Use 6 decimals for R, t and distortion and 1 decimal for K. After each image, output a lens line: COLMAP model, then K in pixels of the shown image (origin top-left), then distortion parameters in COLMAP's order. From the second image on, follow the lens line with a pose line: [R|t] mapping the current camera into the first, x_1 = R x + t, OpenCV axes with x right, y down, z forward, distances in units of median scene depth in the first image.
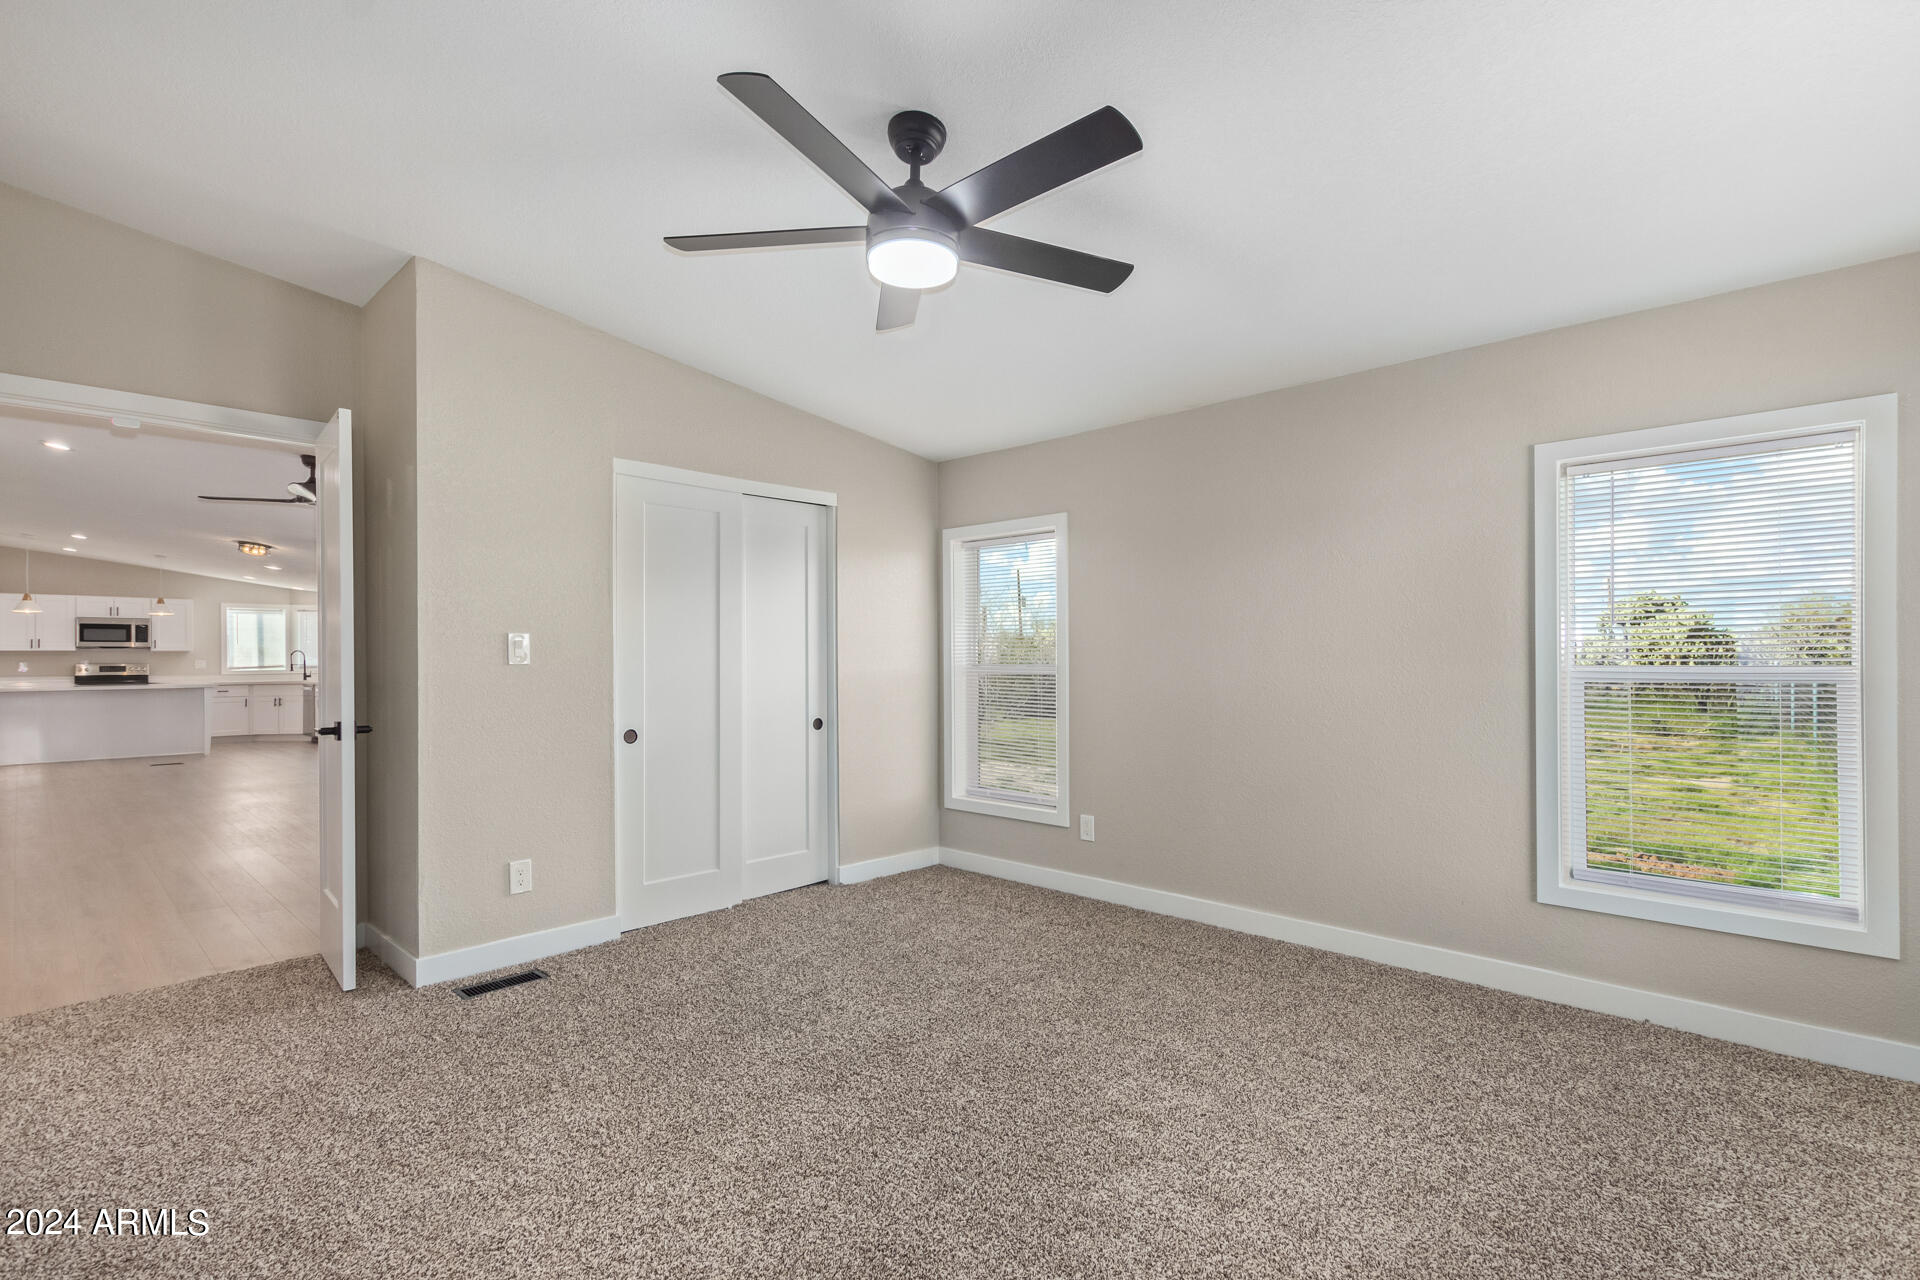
lens RADIAL K [[886.5, 0, 966.7], [0, 886.5, 650.4], [0, 0, 1]] dist [0.002043, 0.000058]
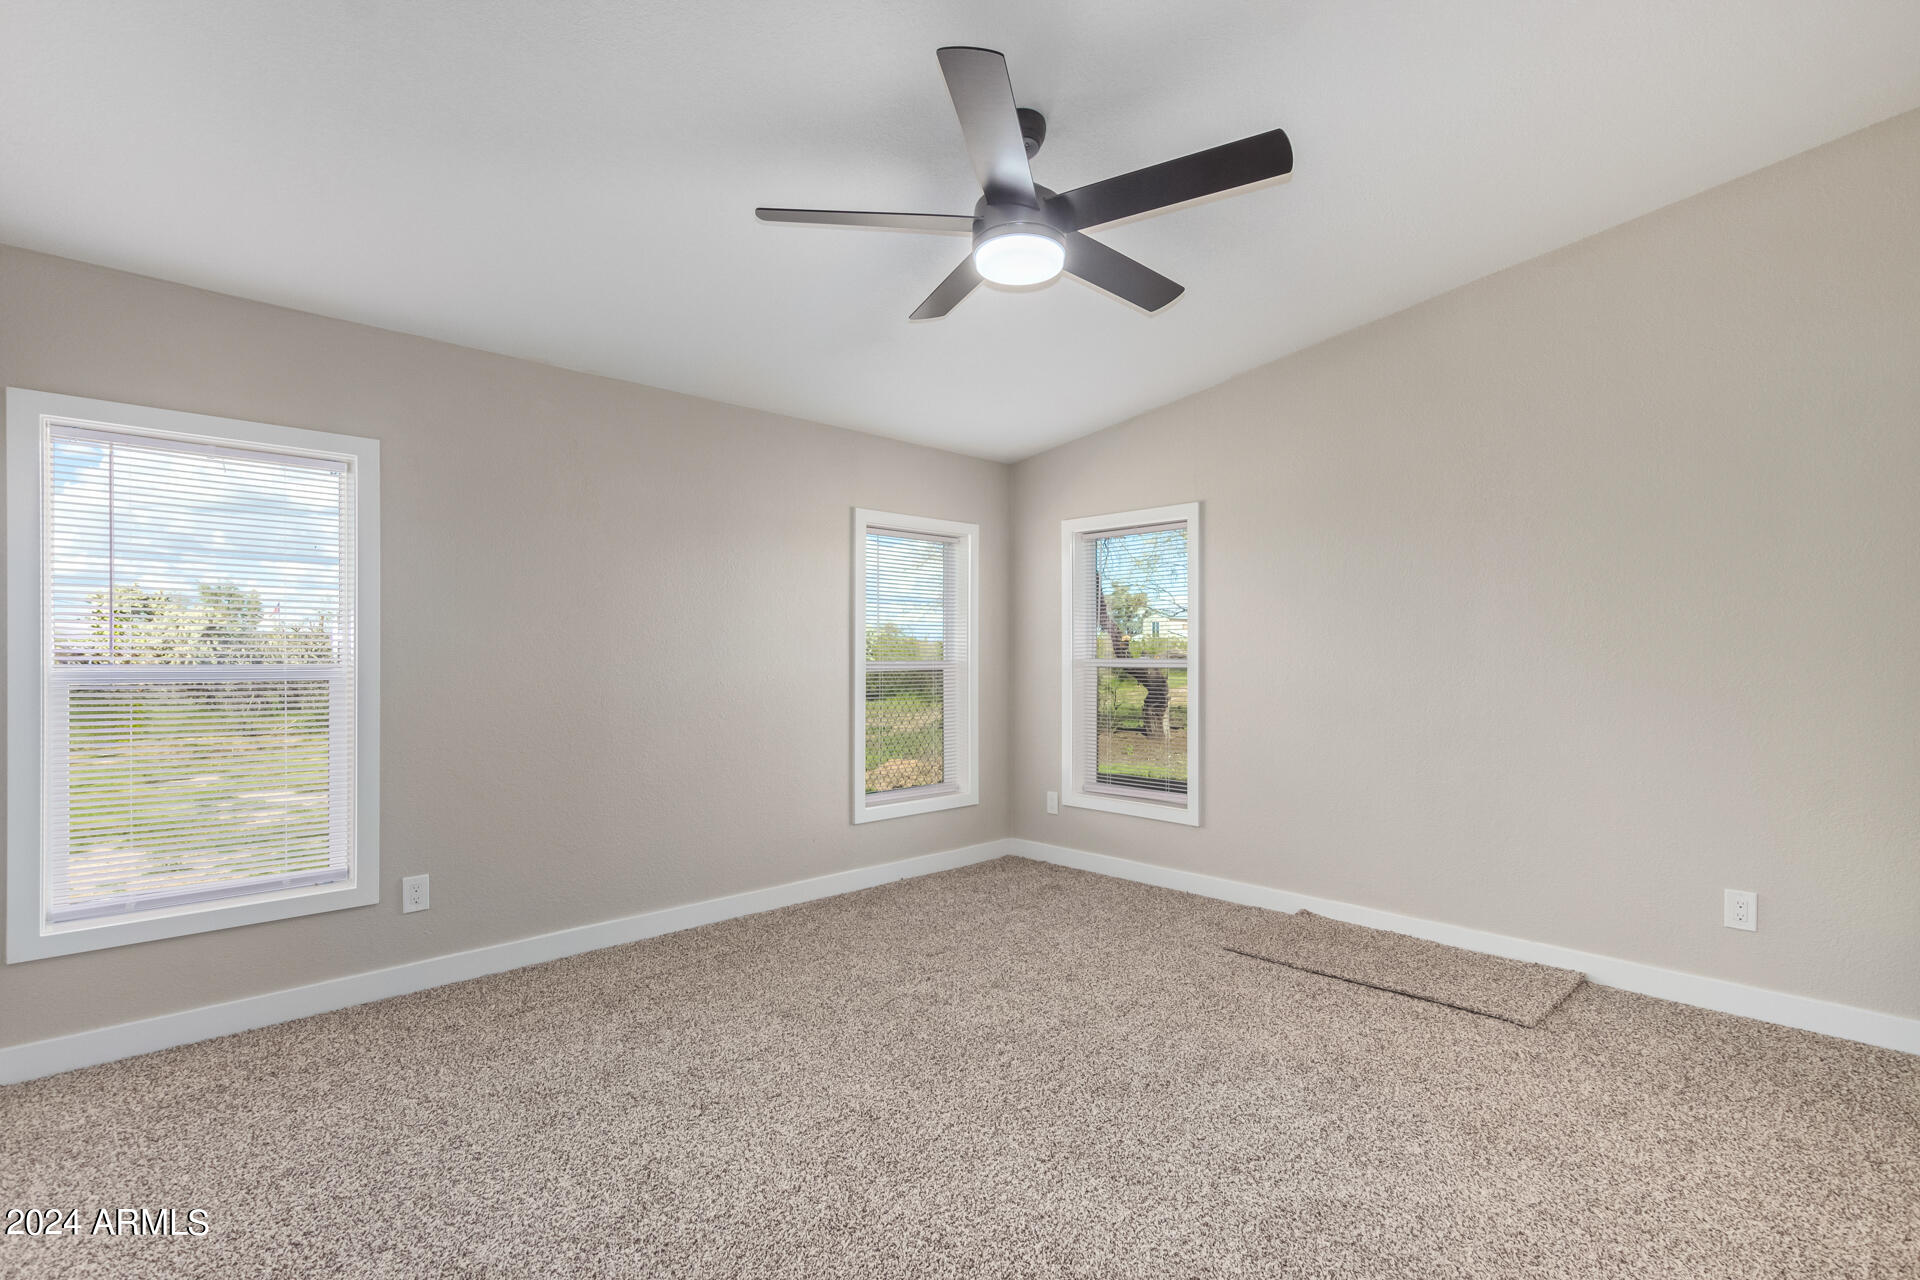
lens RADIAL K [[886.5, 0, 965.3], [0, 886.5, 650.5], [0, 0, 1]] dist [0.002043, 0.000058]
pose [[0.044338, 0.008648, 0.998979, -0.543767], [-0.008492, 0.999930, -0.008279, 0.008062], [-0.998981, -0.008116, 0.044408, 0.521525]]
